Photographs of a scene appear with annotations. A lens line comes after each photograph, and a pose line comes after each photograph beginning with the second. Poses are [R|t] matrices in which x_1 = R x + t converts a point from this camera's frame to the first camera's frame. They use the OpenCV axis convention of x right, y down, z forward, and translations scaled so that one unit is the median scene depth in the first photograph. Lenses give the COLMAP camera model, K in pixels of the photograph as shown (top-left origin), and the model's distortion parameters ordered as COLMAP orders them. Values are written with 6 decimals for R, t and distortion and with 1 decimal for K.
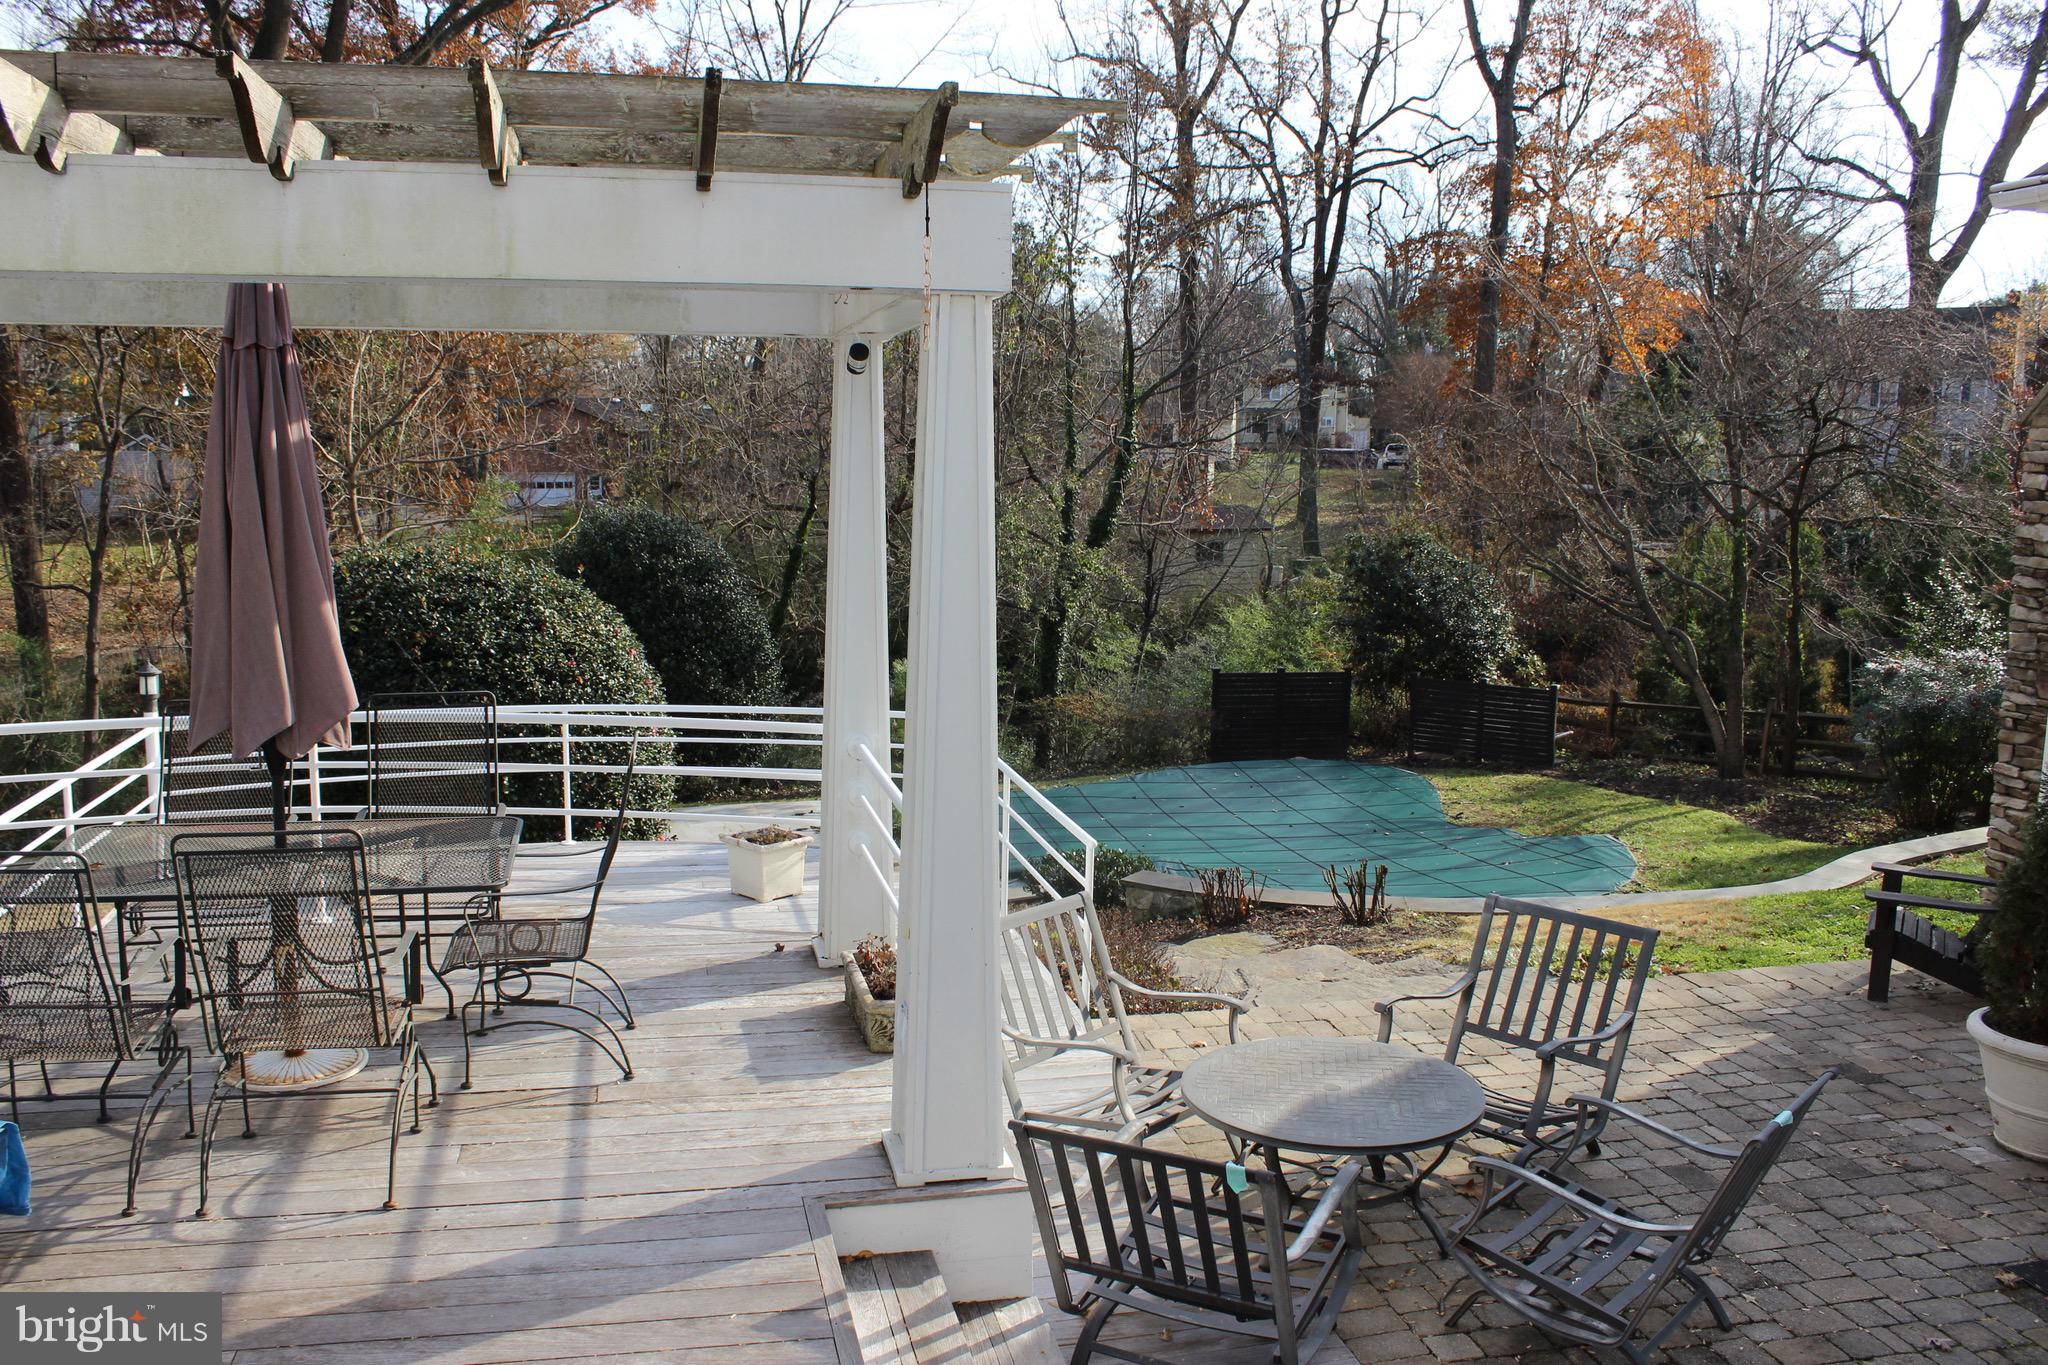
lens RADIAL K [[1684.5, 0, 1017.1], [0, 1684.5, 693.0], [0, 0, 1]] dist [-0.174594, 0.153680]
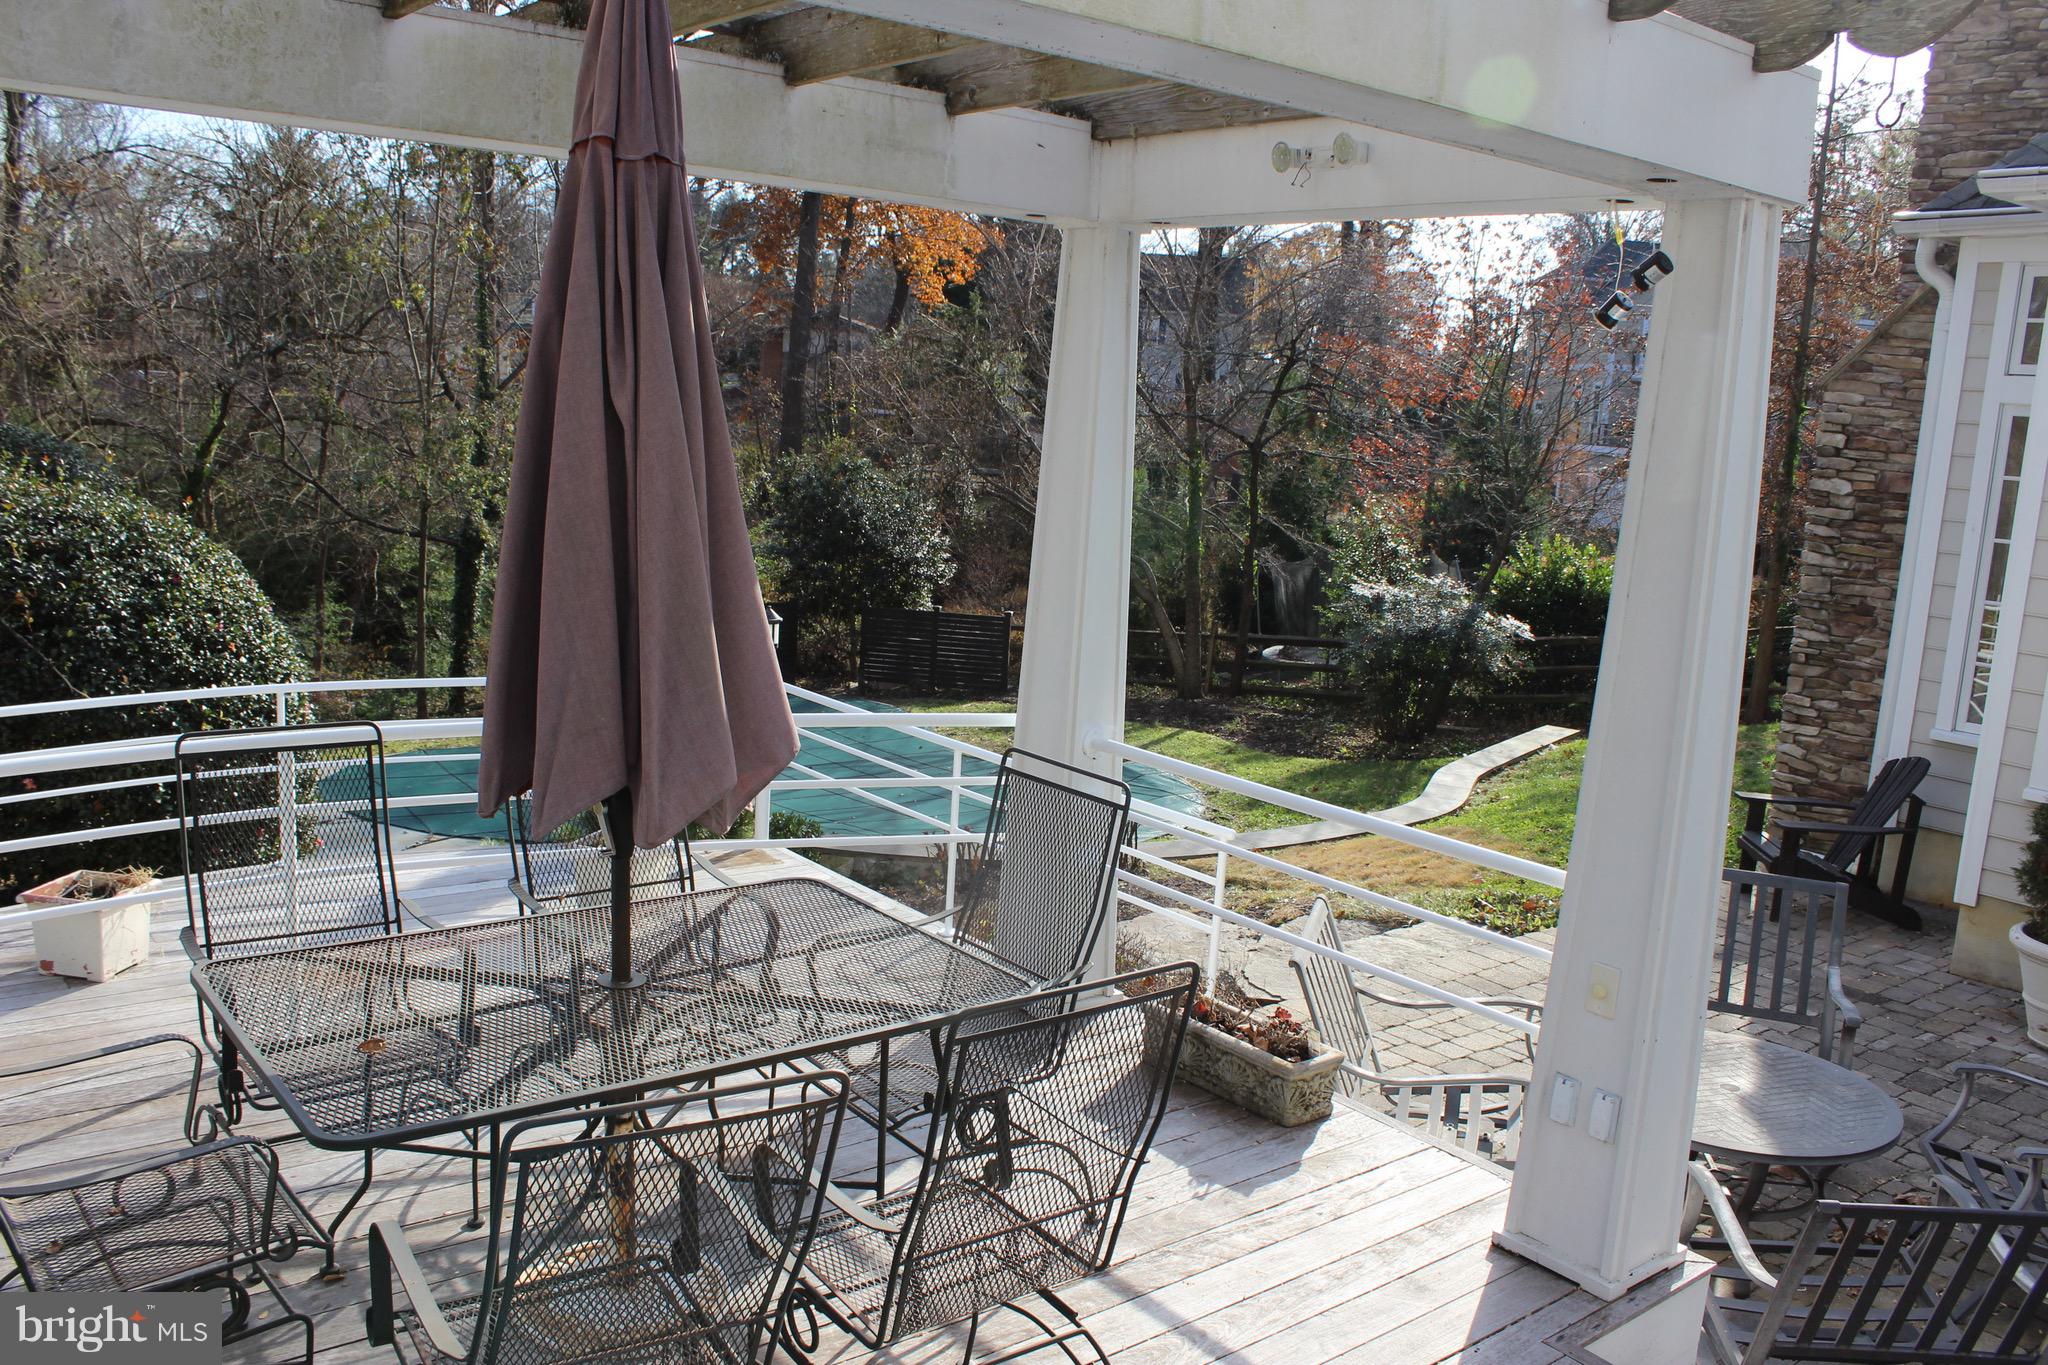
lens RADIAL K [[1684.5, 0, 1017.1], [0, 1684.5, 693.0], [0, 0, 1]] dist [-0.174594, 0.153680]
pose [[0.903532, -0.039400, 0.426705, -0.125087], [0.019346, 0.998499, 0.051233, -0.008970], [-0.428083, -0.038036, 0.902938, 0.078548]]
